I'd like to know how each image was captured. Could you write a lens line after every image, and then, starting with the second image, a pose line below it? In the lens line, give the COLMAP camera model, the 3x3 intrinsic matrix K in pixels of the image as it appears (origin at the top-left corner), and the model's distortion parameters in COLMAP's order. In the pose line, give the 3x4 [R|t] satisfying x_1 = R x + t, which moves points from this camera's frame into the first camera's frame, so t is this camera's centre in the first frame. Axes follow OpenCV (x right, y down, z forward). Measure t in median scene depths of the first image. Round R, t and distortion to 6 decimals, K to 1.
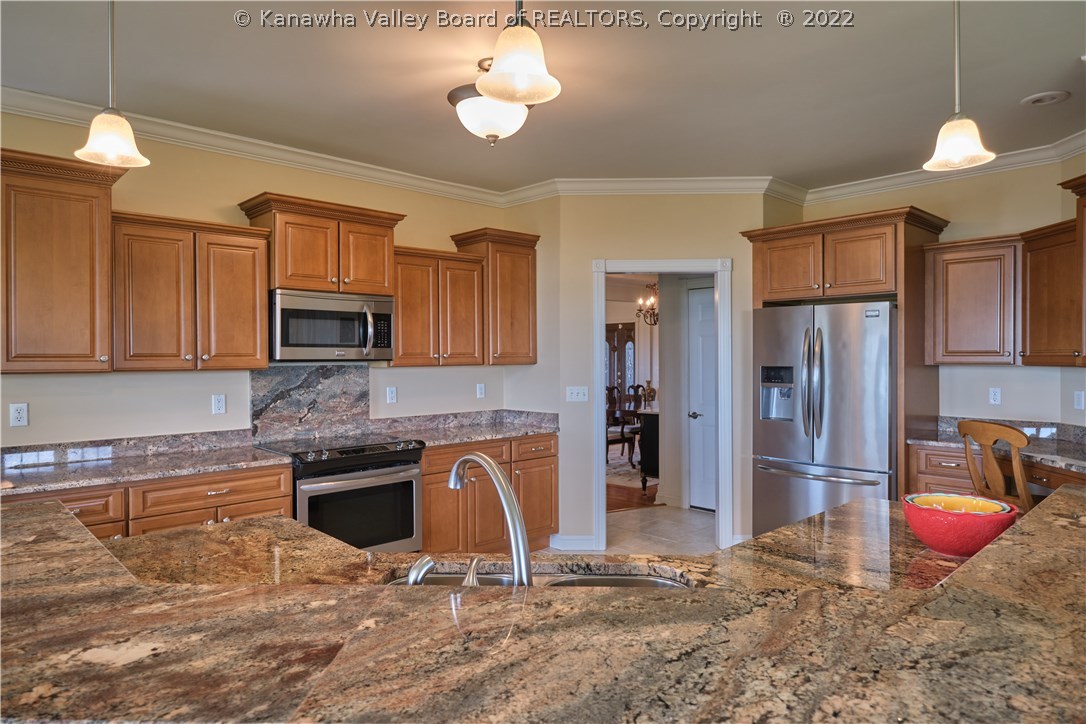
lens RADIAL K [[662.6, 0, 544.5], [0, 662.6, 361.1], [0, 0, 1]] dist [0.001647, -0.000391]
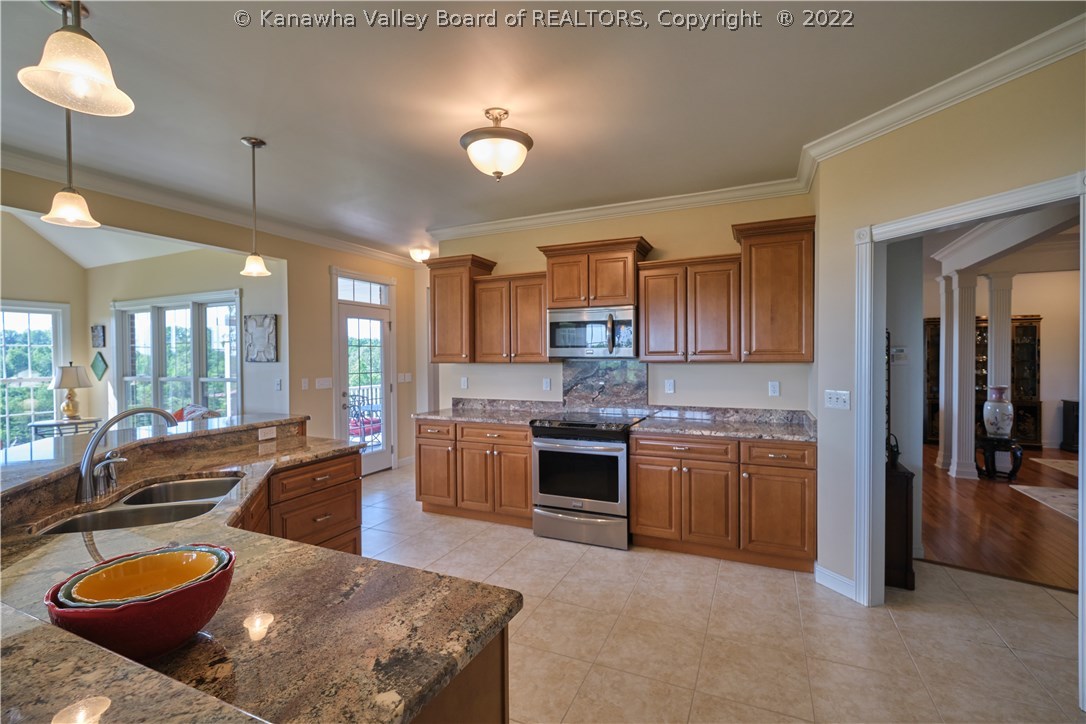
lens RADIAL K [[477.5, 0, 540.1], [0, 477.5, 361.3], [0, 0, 1]] dist [-0.005659, -0.000225]
pose [[0.371470, 0.012249, -0.928364, 0.490205], [-0.001876, 0.999921, 0.012443, -0.004274], [0.928443, -0.002881, 0.371464, 0.478970]]
